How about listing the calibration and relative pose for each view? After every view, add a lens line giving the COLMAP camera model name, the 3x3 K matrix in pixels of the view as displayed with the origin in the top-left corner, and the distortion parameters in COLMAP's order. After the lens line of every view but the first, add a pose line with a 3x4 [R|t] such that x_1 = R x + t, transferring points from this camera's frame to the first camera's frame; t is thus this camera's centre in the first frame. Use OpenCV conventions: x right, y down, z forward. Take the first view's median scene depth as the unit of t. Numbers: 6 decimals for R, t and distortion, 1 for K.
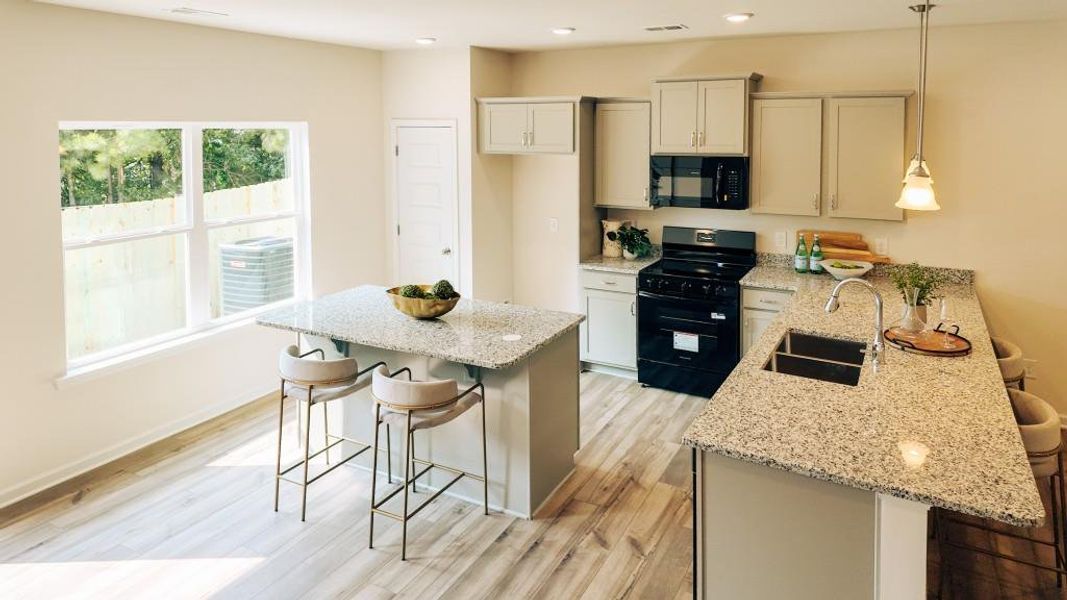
lens RADIAL K [[685.2, 0, 533.0], [0, 685.2, 158.7], [0, 0, 1]] dist [0.032594, 0.000696]
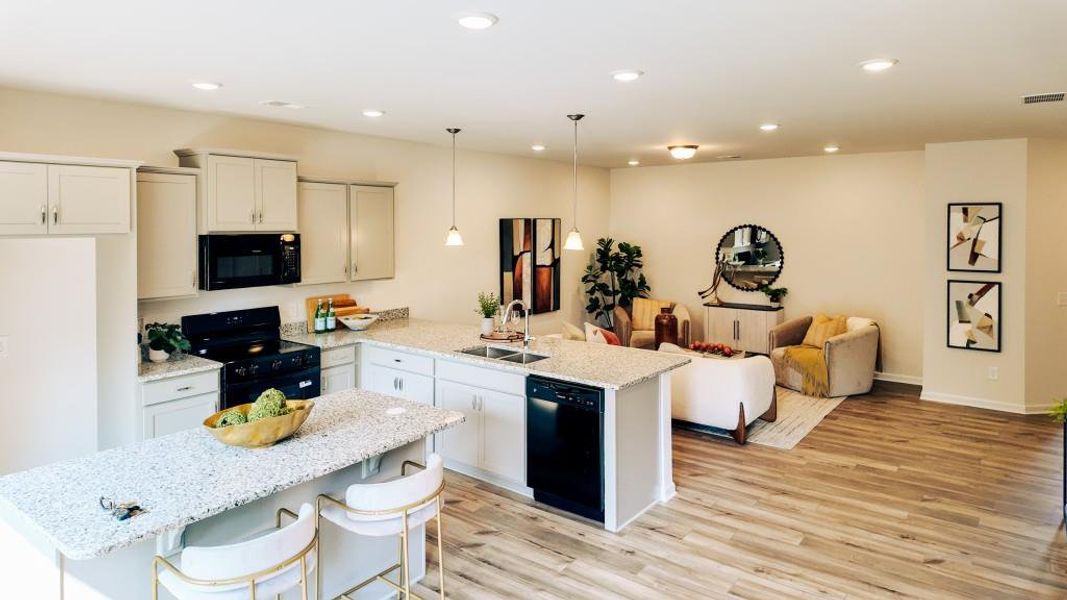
lens RADIAL K [[666.9, 0, 552.2], [0, 666.9, 229.4], [0, 0, 1]] dist [0.039813, -0.002832]
pose [[0.128411, -0.002718, 0.991717, -0.686773], [0.053009, 0.998585, -0.004127, 0.015700], [-0.990303, 0.053100, 0.128373, 0.461728]]
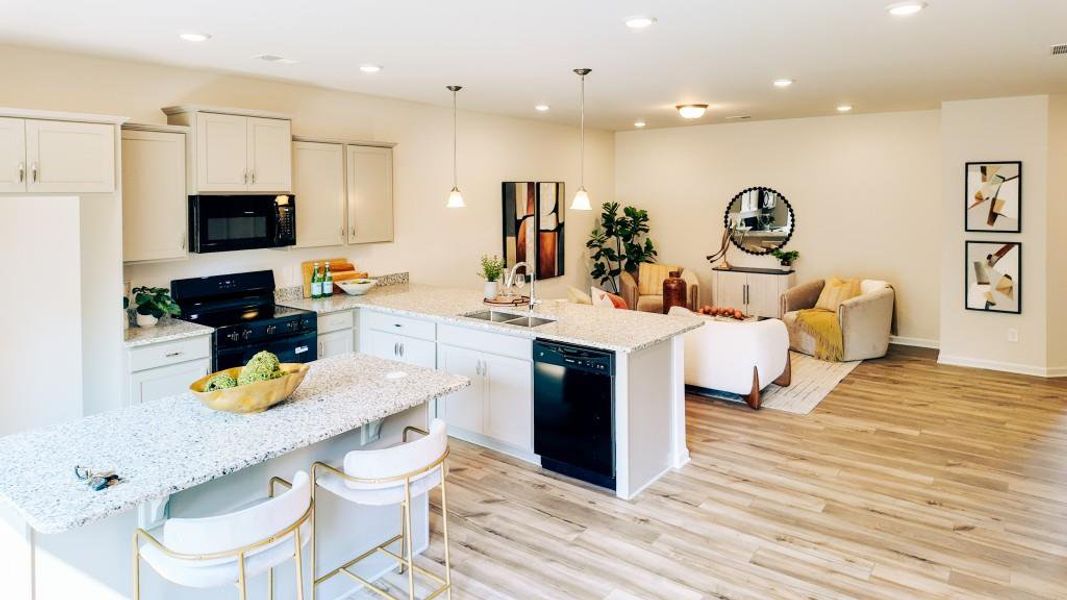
lens RADIAL K [[671.1, 0, 554.4], [0, 671.1, 216.0], [0, 0, 1]] dist [0.038480, 0.001703]
pose [[0.126822, -0.026301, 0.991577, -0.648732], [0.059642, 0.998042, 0.018844, 0.034403], [-0.990131, 0.056750, 0.128143, 0.474853]]
